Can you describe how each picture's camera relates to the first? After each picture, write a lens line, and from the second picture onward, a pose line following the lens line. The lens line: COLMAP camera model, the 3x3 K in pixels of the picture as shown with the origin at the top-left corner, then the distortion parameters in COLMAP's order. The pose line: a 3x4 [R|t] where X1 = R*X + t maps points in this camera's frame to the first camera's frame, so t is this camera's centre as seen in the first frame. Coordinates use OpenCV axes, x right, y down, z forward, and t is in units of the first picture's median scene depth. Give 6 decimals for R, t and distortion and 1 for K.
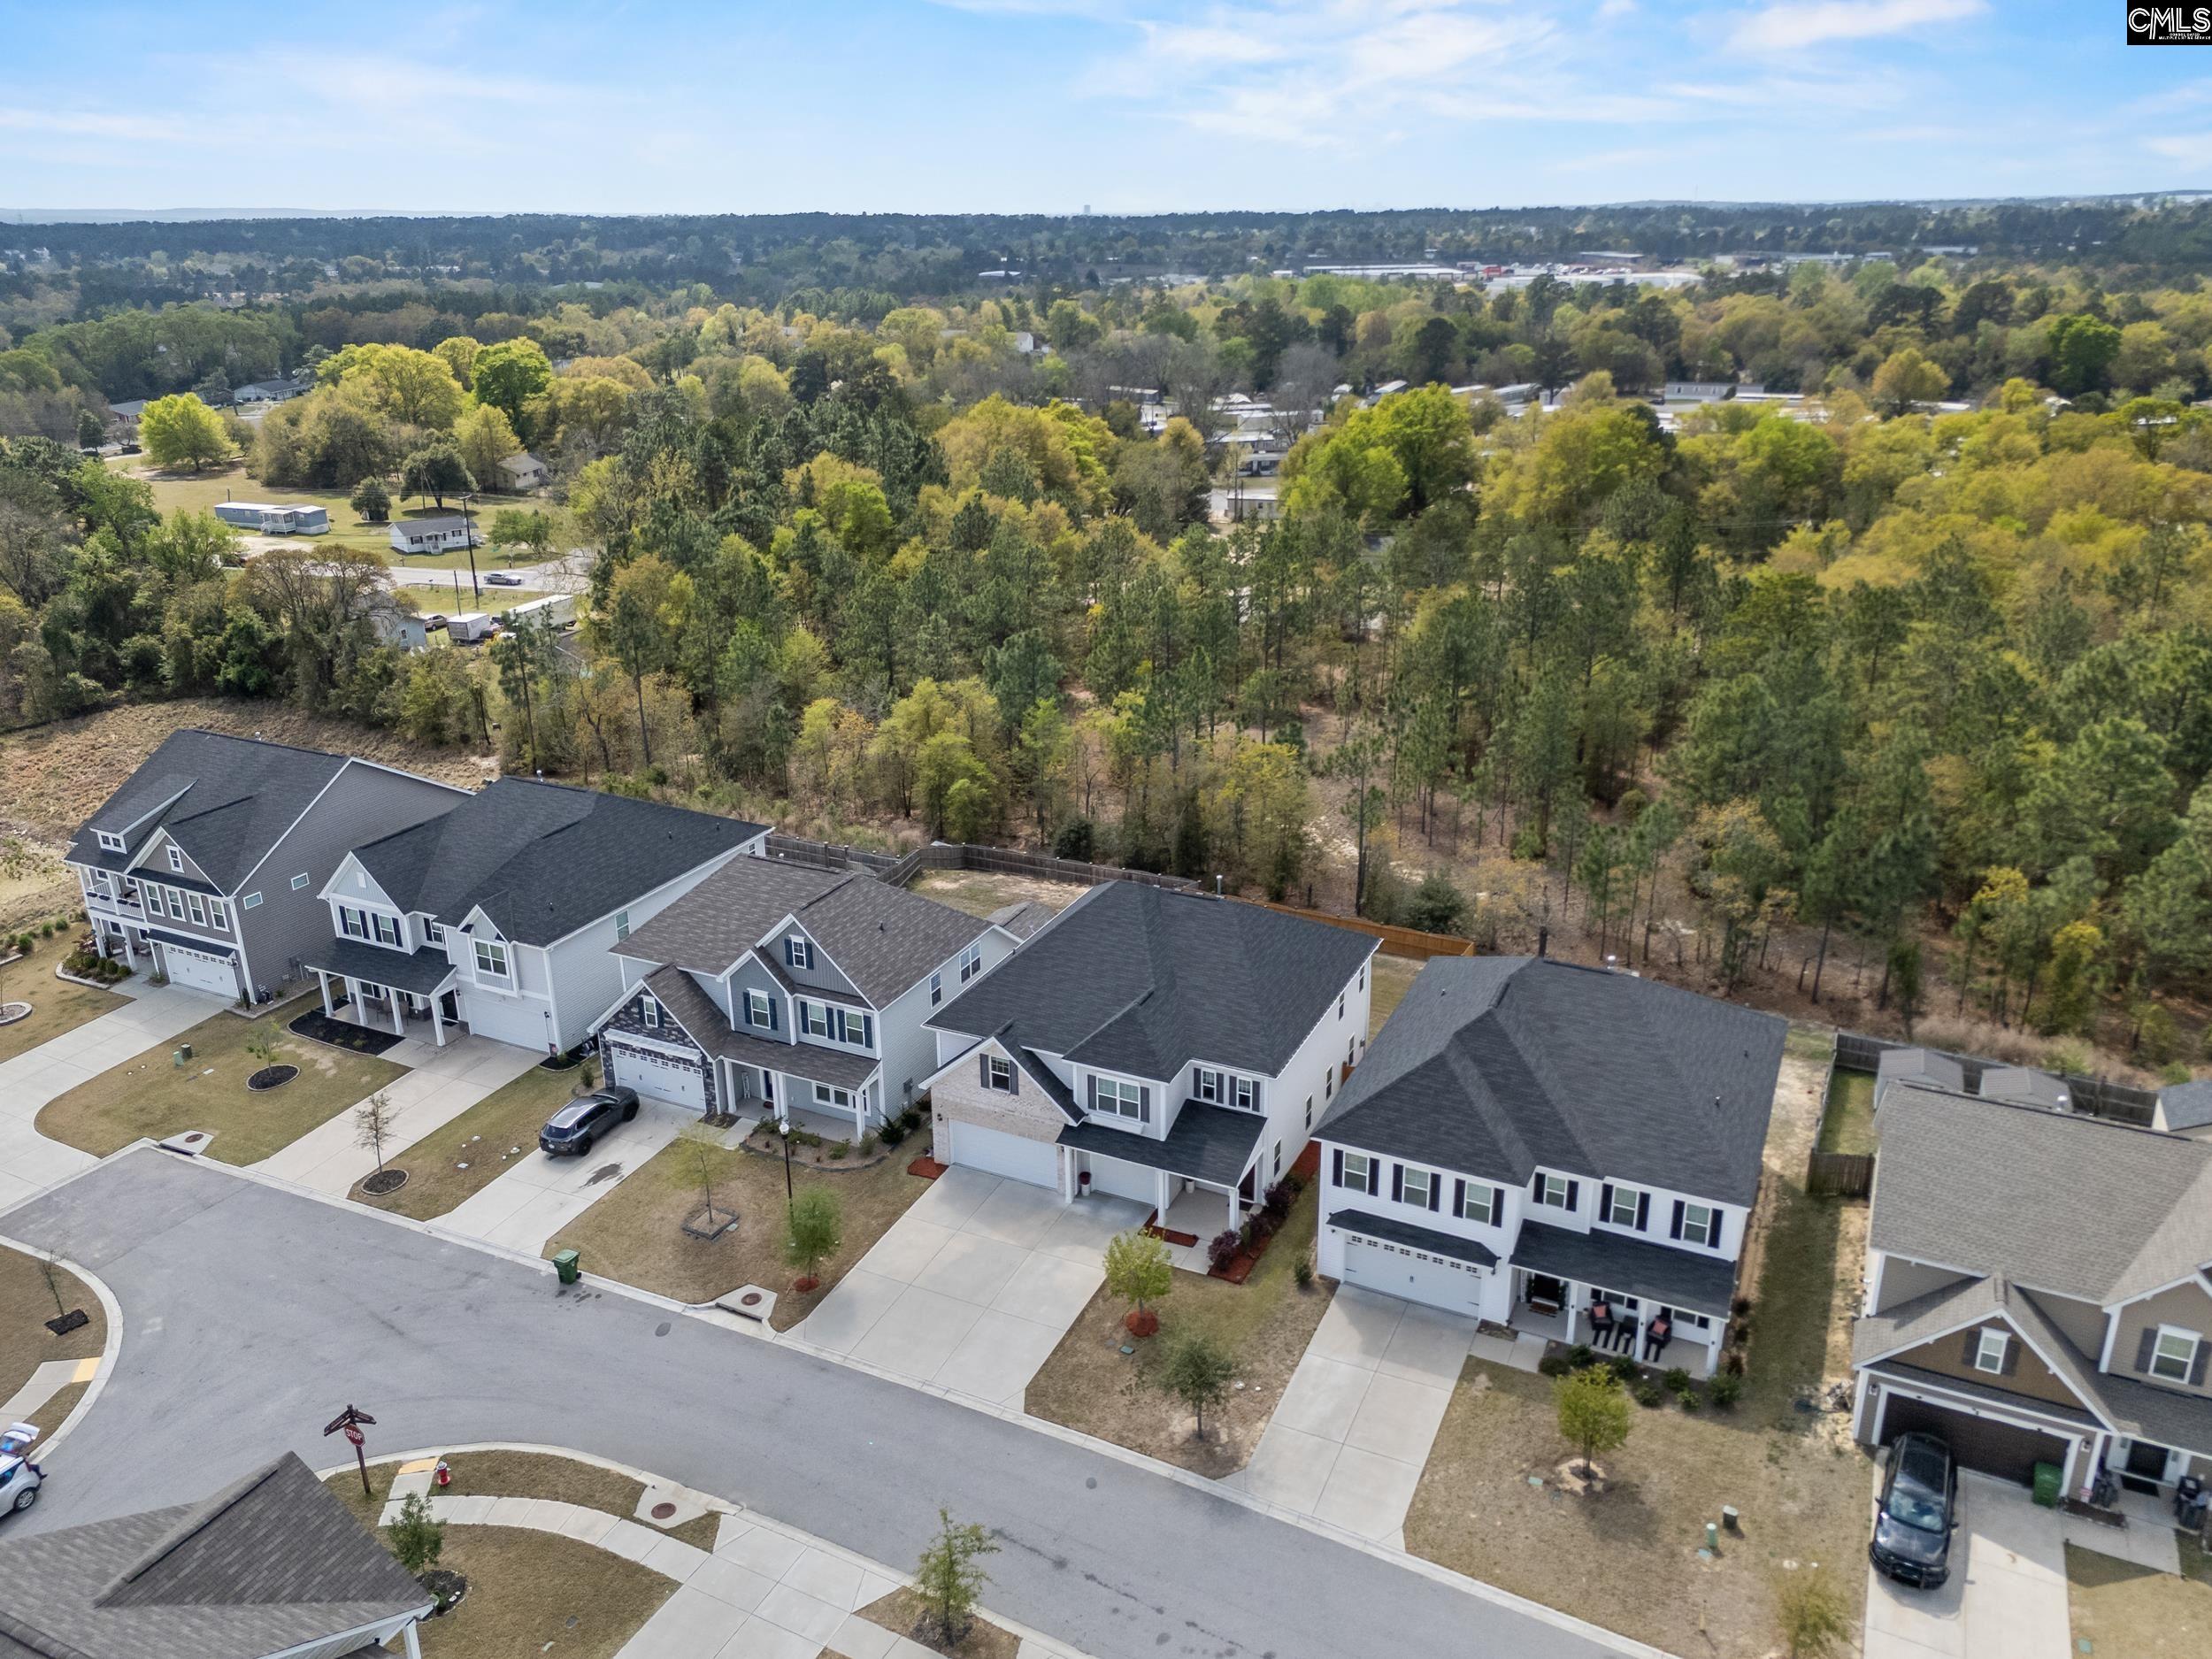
lens RADIAL K [[1623.3, 0, 1120.1], [0, 1623.3, 828.5], [0, 0, 1]] dist [0.083081, -0.097582]
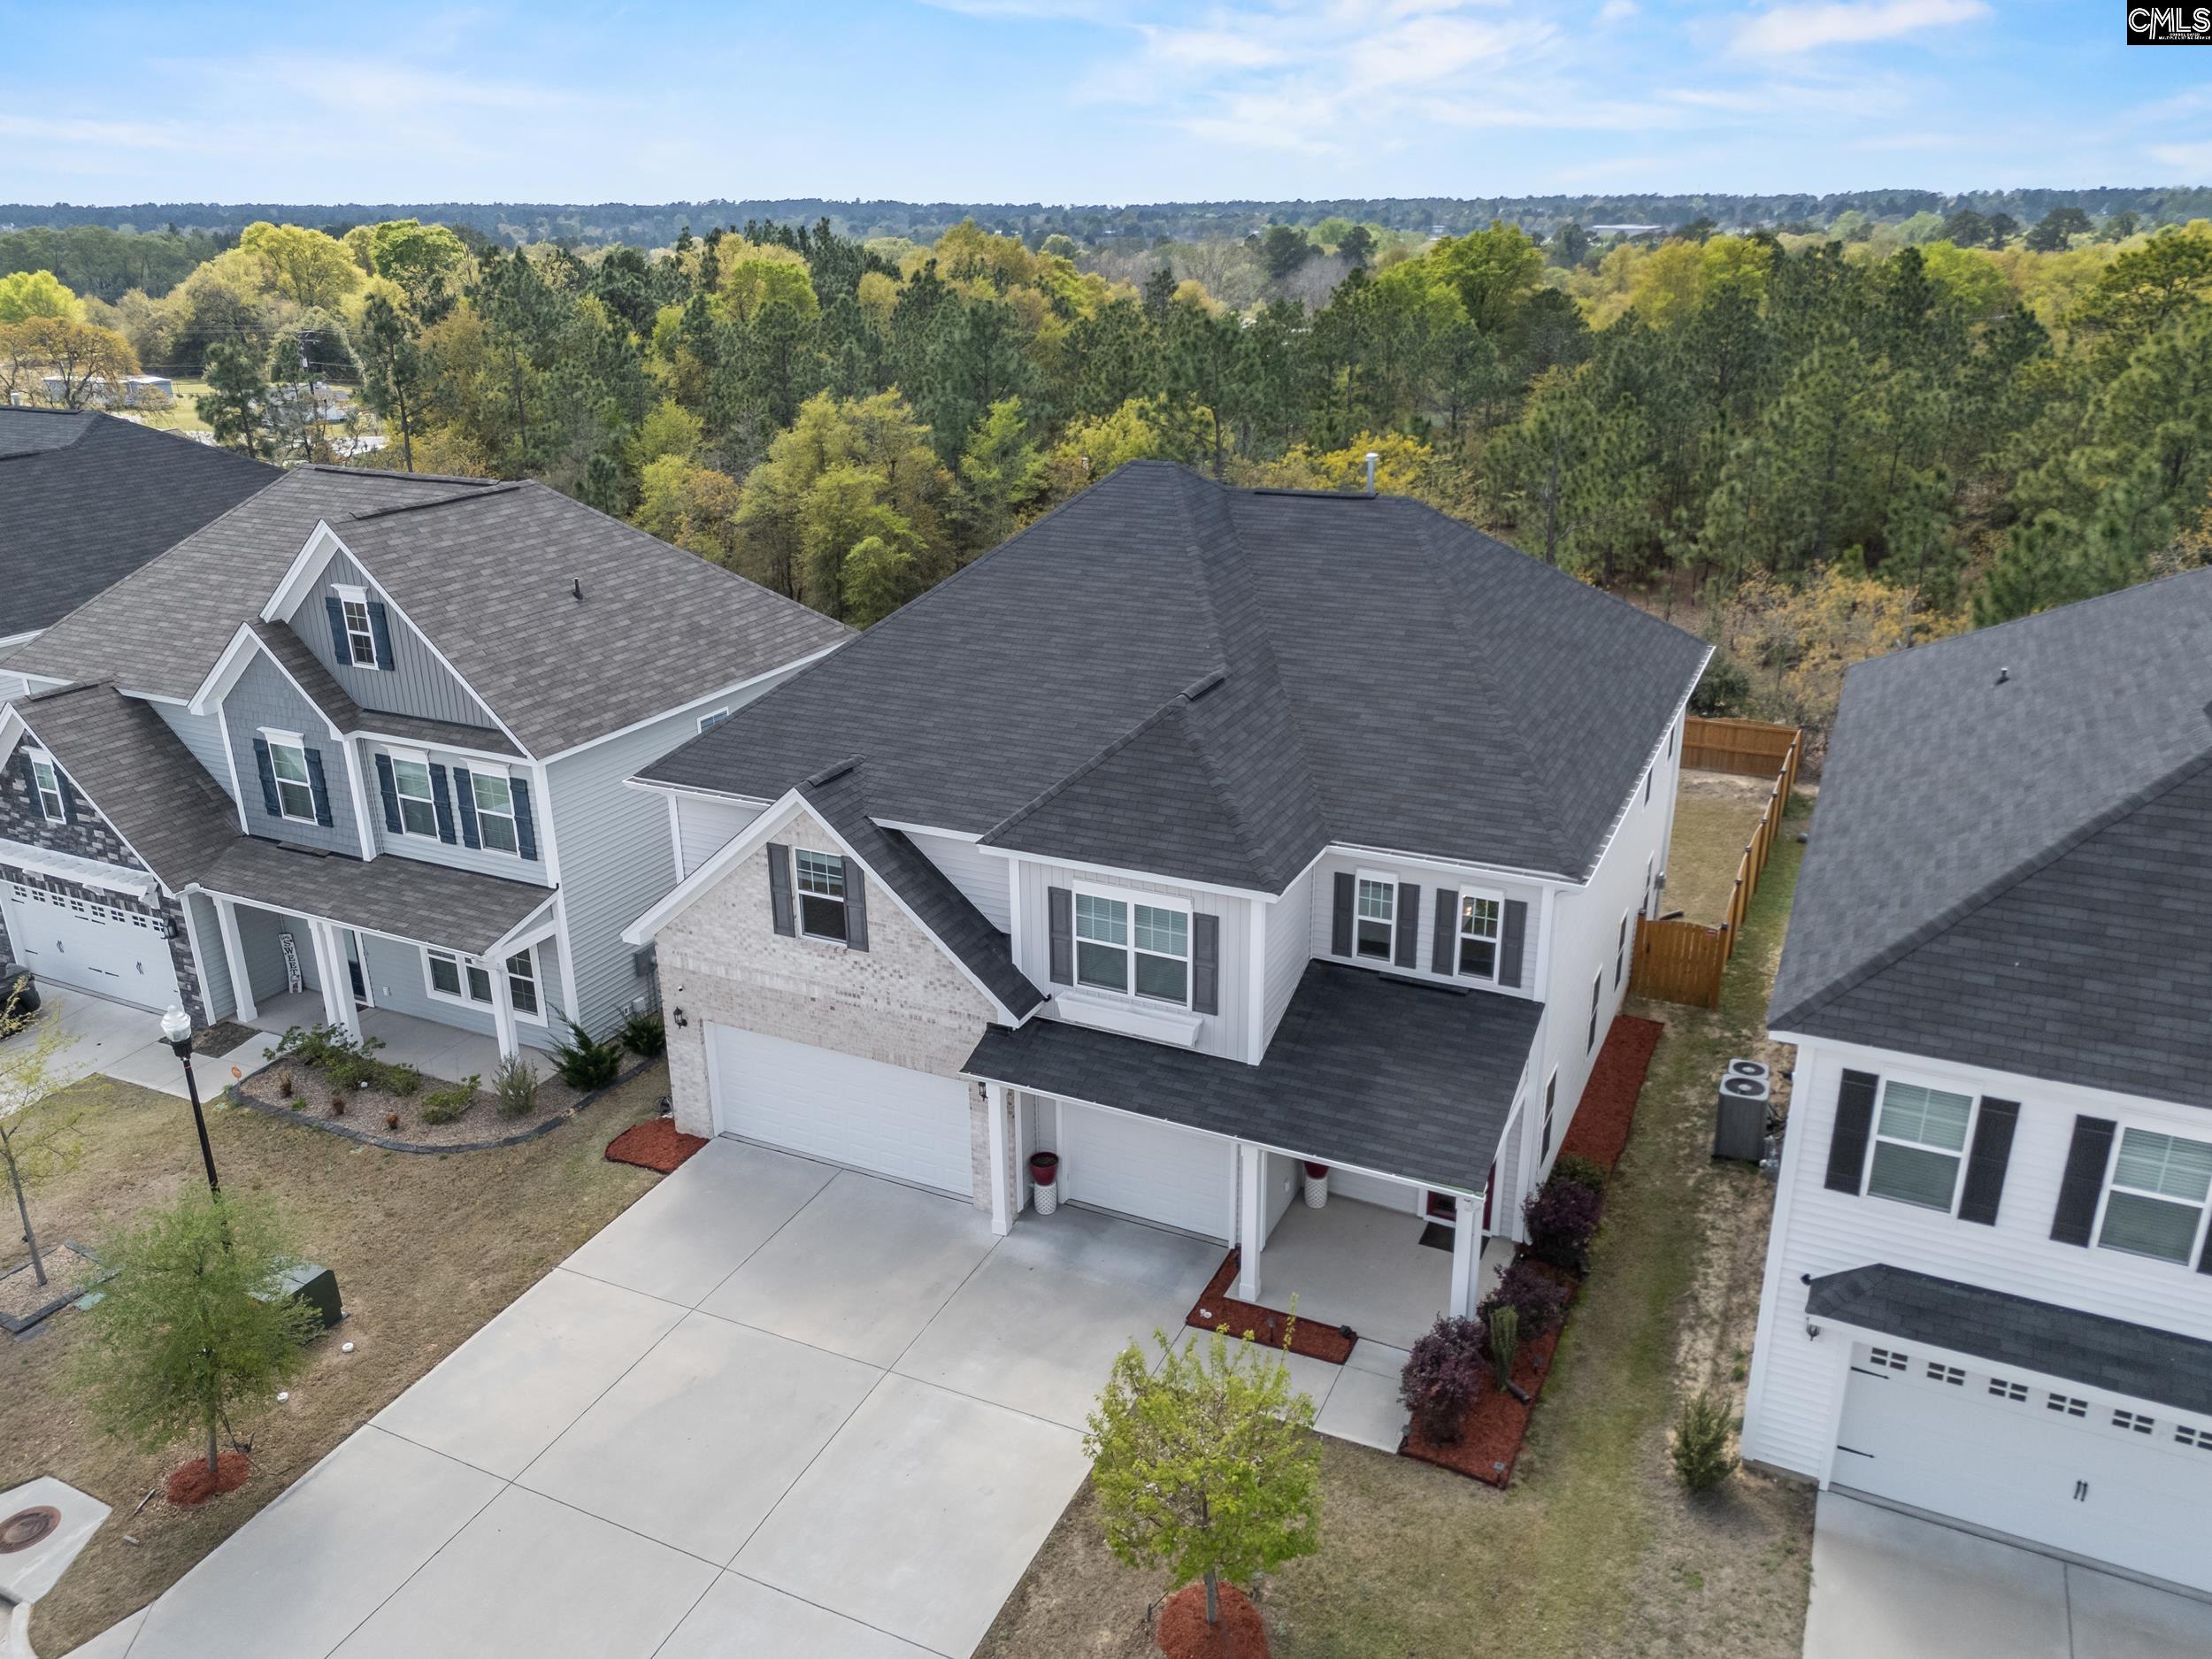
lens RADIAL K [[1623.3, 0, 1120.1], [0, 1623.3, 828.5], [0, 0, 1]] dist [0.083081, -0.097582]
pose [[0.999995, 0.002272, 0.002059, -0.004419], [-0.002266, 0.999993, -0.003002, 0.136933], [-0.002066, 0.002997, 0.999993, 0.621822]]
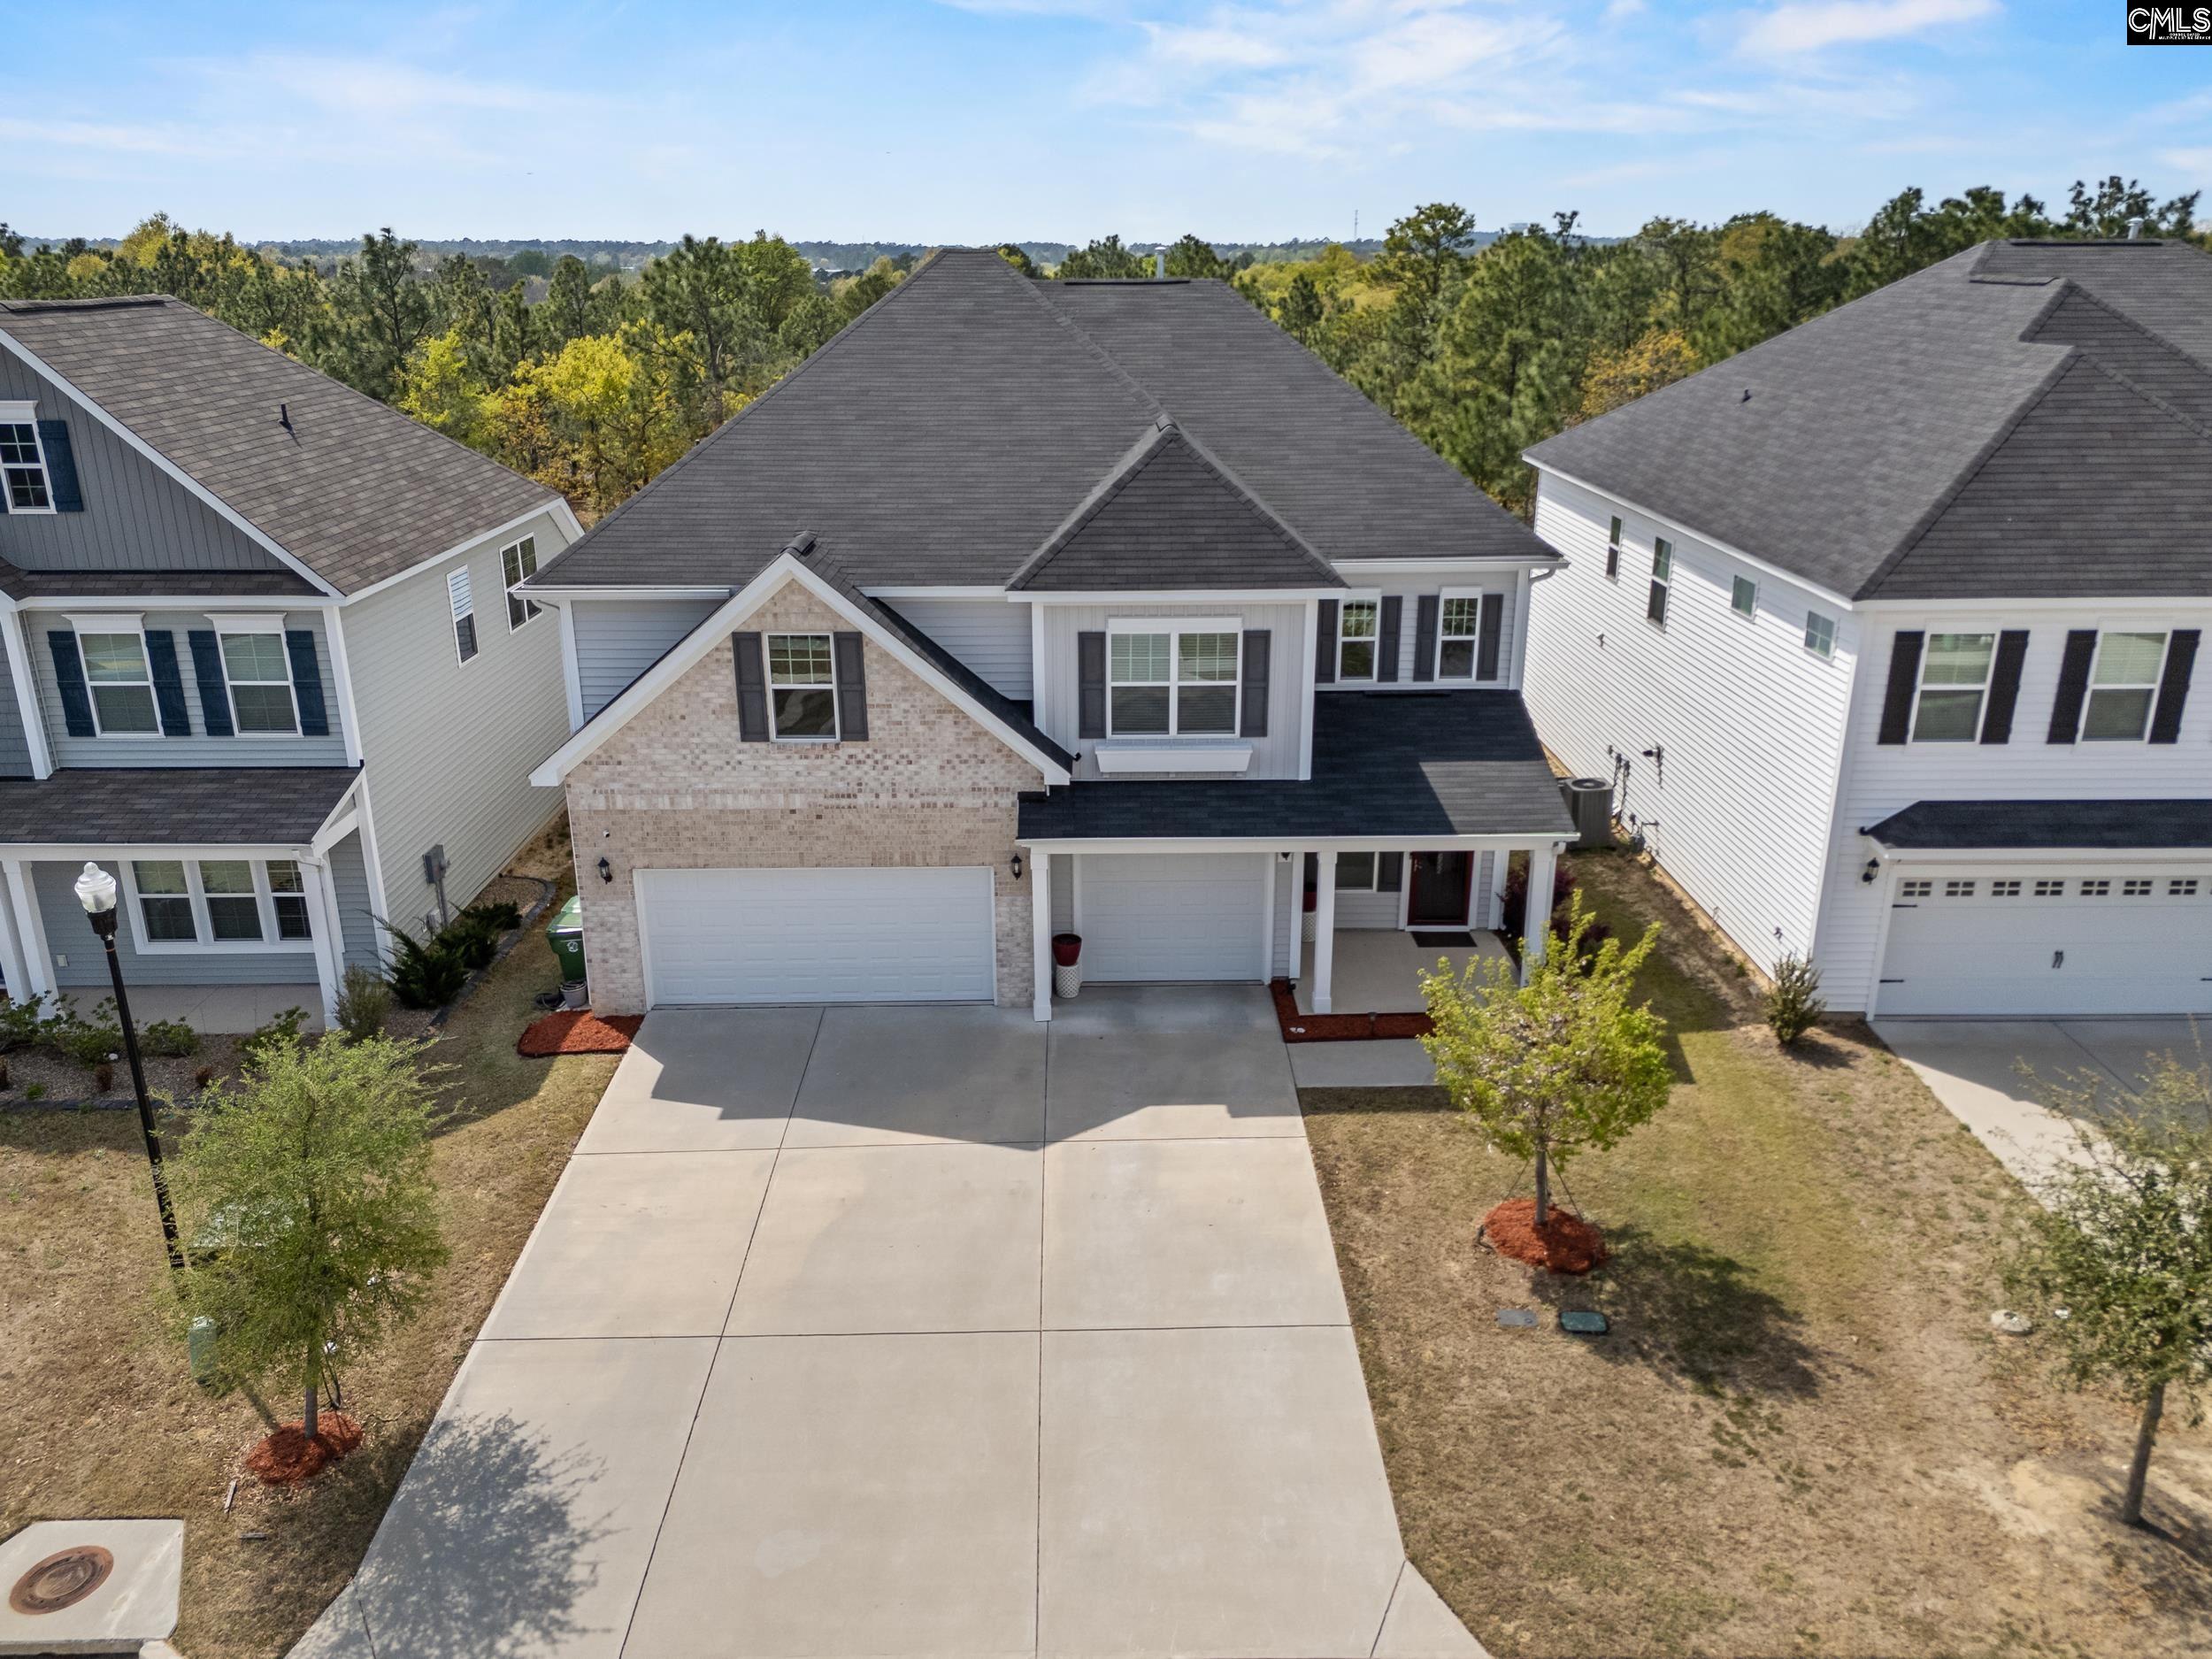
lens RADIAL K [[1623.3, 0, 1120.1], [0, 1623.3, 828.5], [0, 0, 1]] dist [0.083081, -0.097582]
pose [[0.893028, -0.139236, 0.427918, -0.165236], [0.151751, 0.988407, 0.004917, 0.189768], [-0.423641, 0.060546, 0.903804, 0.670118]]
